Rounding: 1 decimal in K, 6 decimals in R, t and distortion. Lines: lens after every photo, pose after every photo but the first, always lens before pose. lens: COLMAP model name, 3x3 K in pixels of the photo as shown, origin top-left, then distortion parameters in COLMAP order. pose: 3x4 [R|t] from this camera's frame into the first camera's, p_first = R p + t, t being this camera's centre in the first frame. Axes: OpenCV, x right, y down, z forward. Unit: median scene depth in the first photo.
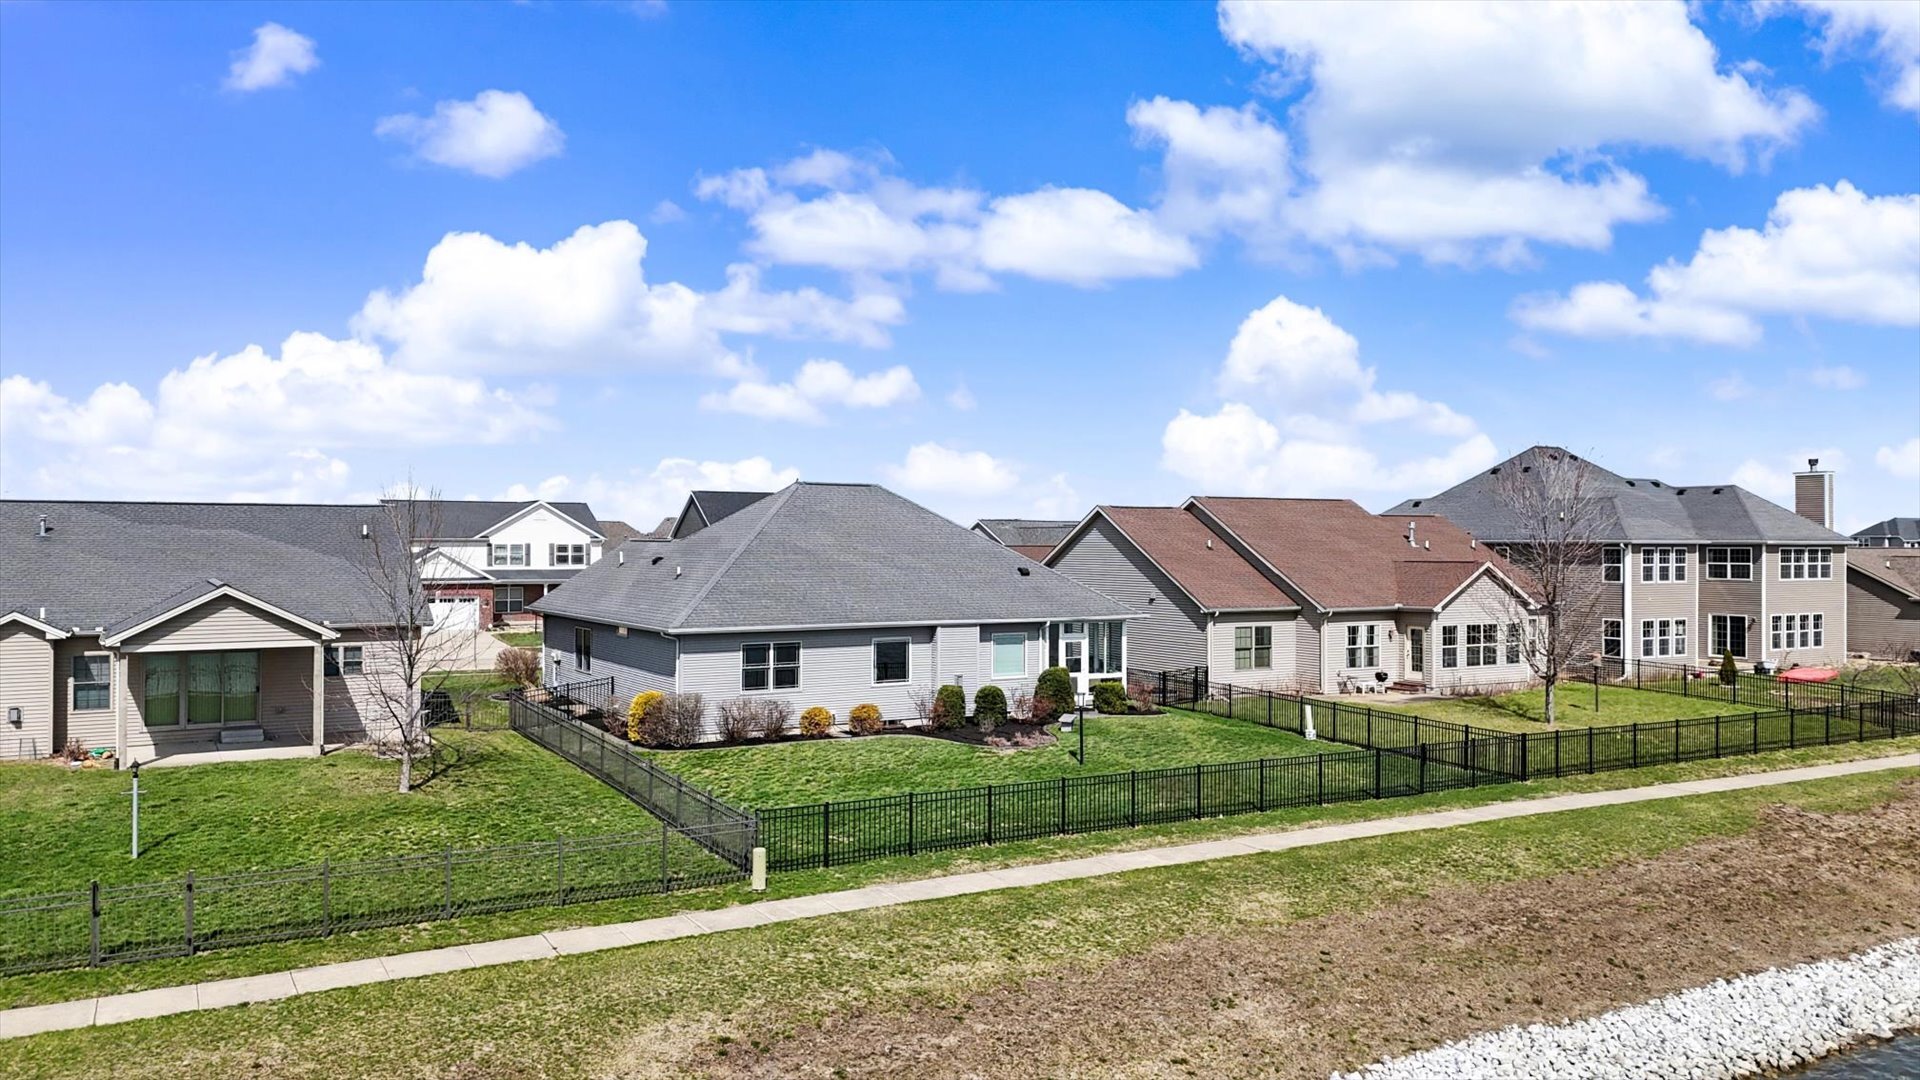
lens RADIAL K [[1404.7, 0, 960.0], [0, 1404.7, 540.0], [0, 0, 1]] dist [0.113658, -0.139853]
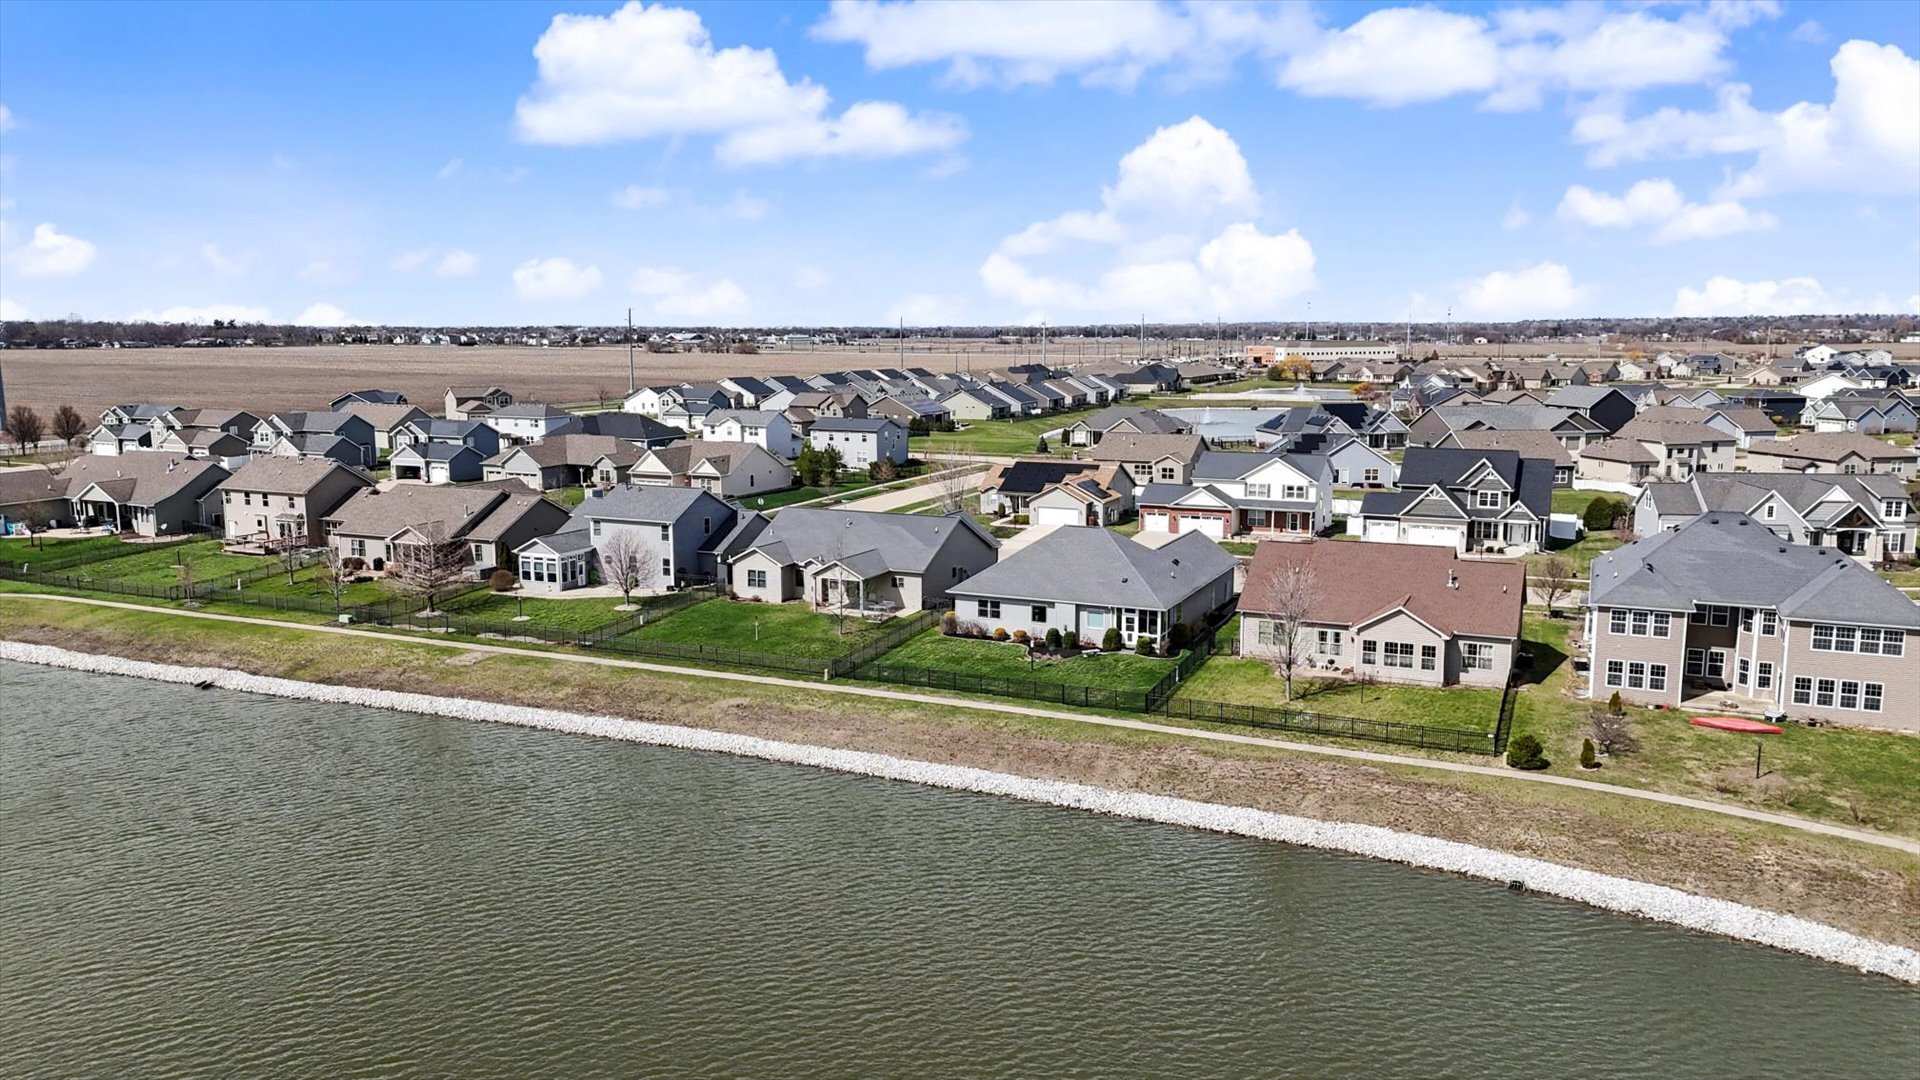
lens RADIAL K [[1404.7, 0, 960.0], [0, 1404.7, 540.0], [0, 0, 1]] dist [0.113658, -0.139853]
pose [[0.574447, 0.122142, -0.809378, 1.648556], [0.003042, 0.988479, 0.151329, -0.367920], [0.818536, -0.089392, 0.567457, -0.414711]]
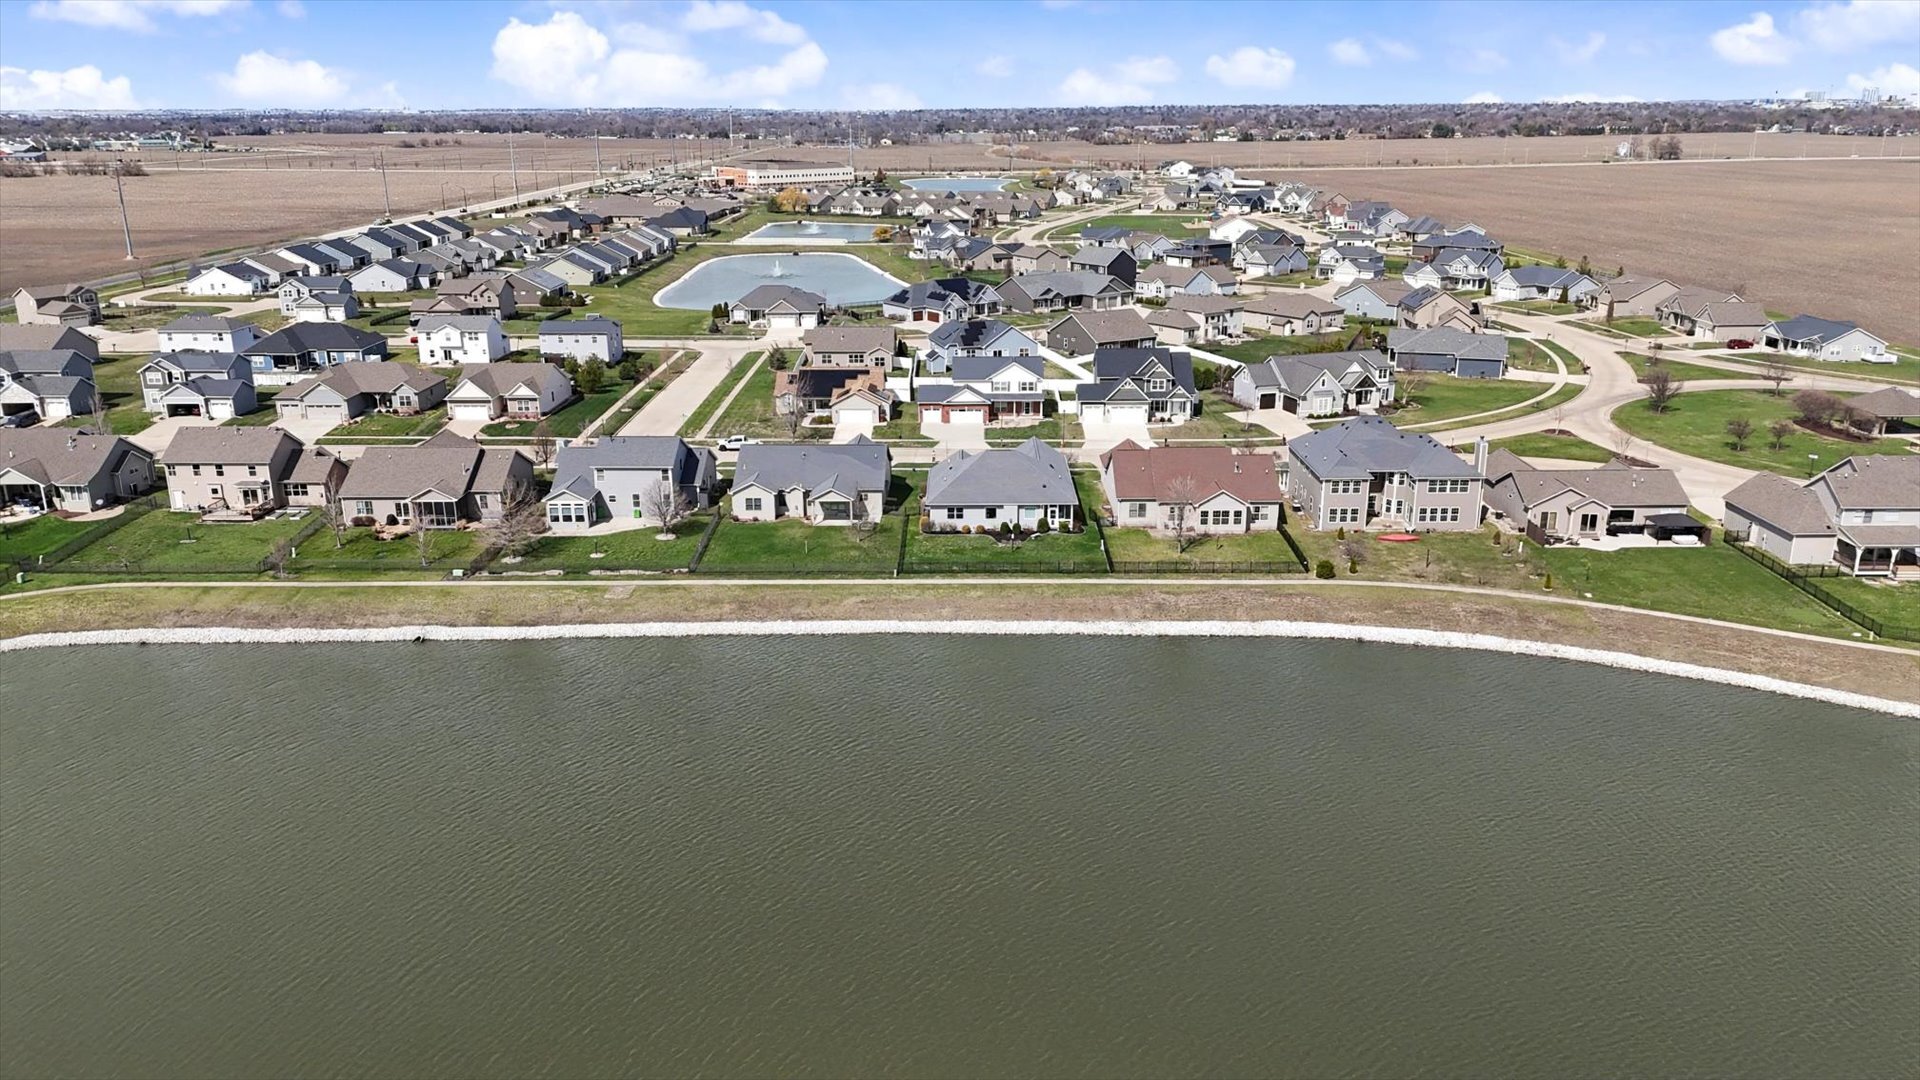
lens RADIAL K [[1404.7, 0, 960.0], [0, 1404.7, 540.0], [0, 0, 1]] dist [0.113658, -0.139853]
pose [[0.858205, 0.144749, -0.492475, 1.543537], [0.007389, 0.955833, 0.293816, -0.840560], [0.513253, -0.255793, 0.819232, -1.863592]]
